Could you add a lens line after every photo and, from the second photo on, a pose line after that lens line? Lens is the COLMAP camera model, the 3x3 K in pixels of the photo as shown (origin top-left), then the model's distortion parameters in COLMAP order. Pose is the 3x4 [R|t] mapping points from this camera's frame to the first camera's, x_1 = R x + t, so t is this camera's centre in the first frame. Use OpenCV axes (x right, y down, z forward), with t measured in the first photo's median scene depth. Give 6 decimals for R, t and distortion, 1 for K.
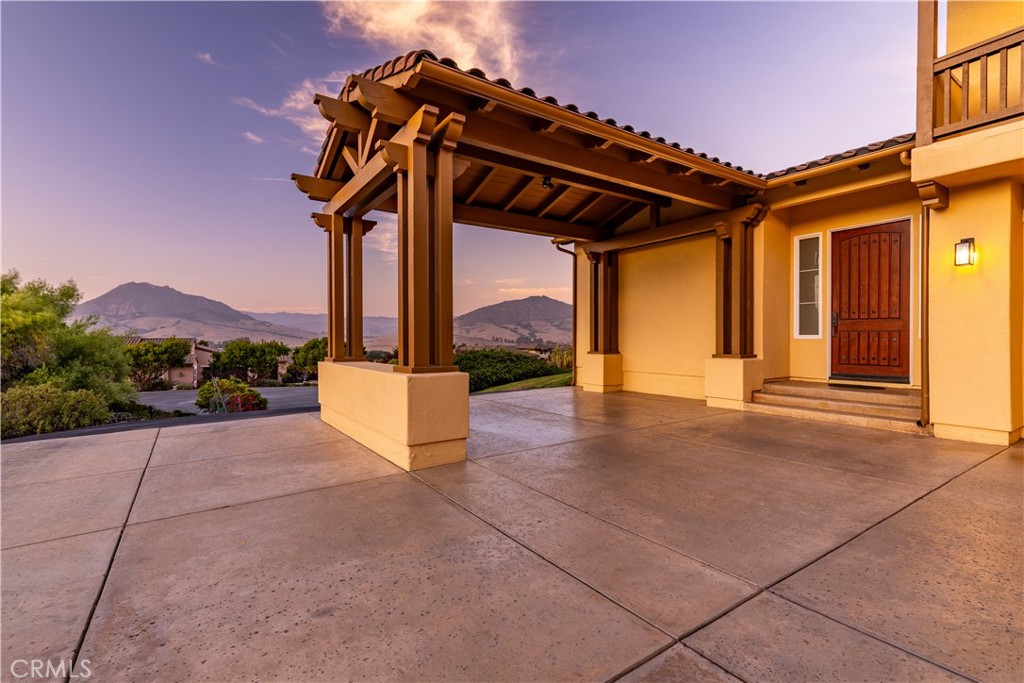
lens RADIAL K [[471.7, 0, 512.0], [0, 471.7, 341.5], [0, 0, 1]] dist [0.000477, 0.000530]
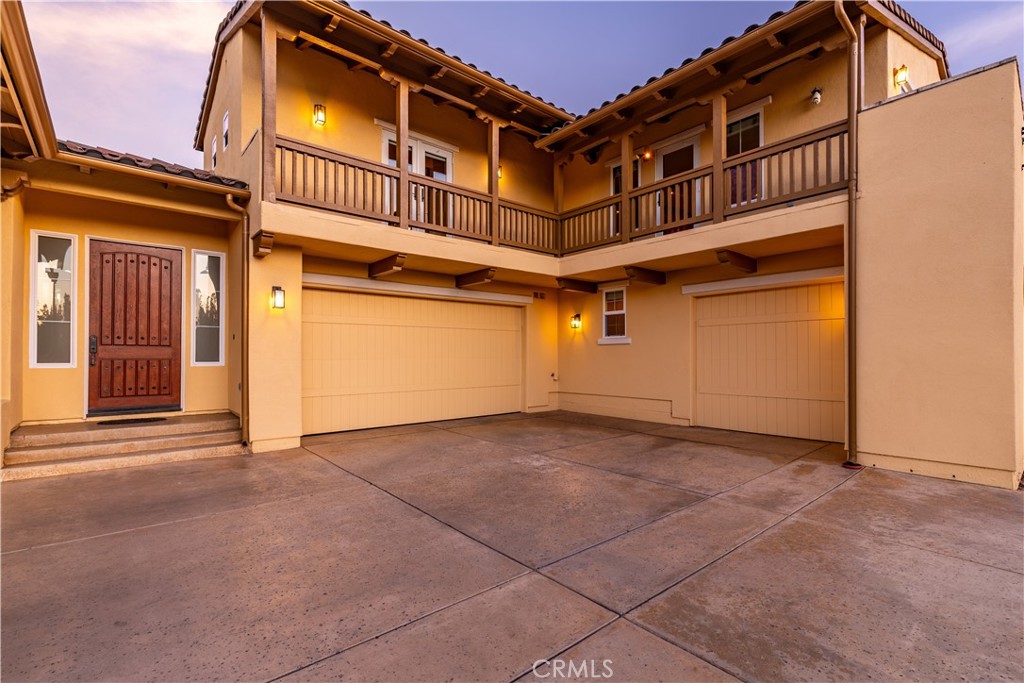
lens RADIAL K [[471.7, 0, 512.0], [0, 471.7, 341.5], [0, 0, 1]] dist [0.000477, 0.000530]
pose [[-0.121681, 0.035205, 0.991945, -0.261597], [0.007649, 0.999374, -0.034531, -0.019440], [-0.992540, 0.003385, -0.121874, 0.417851]]
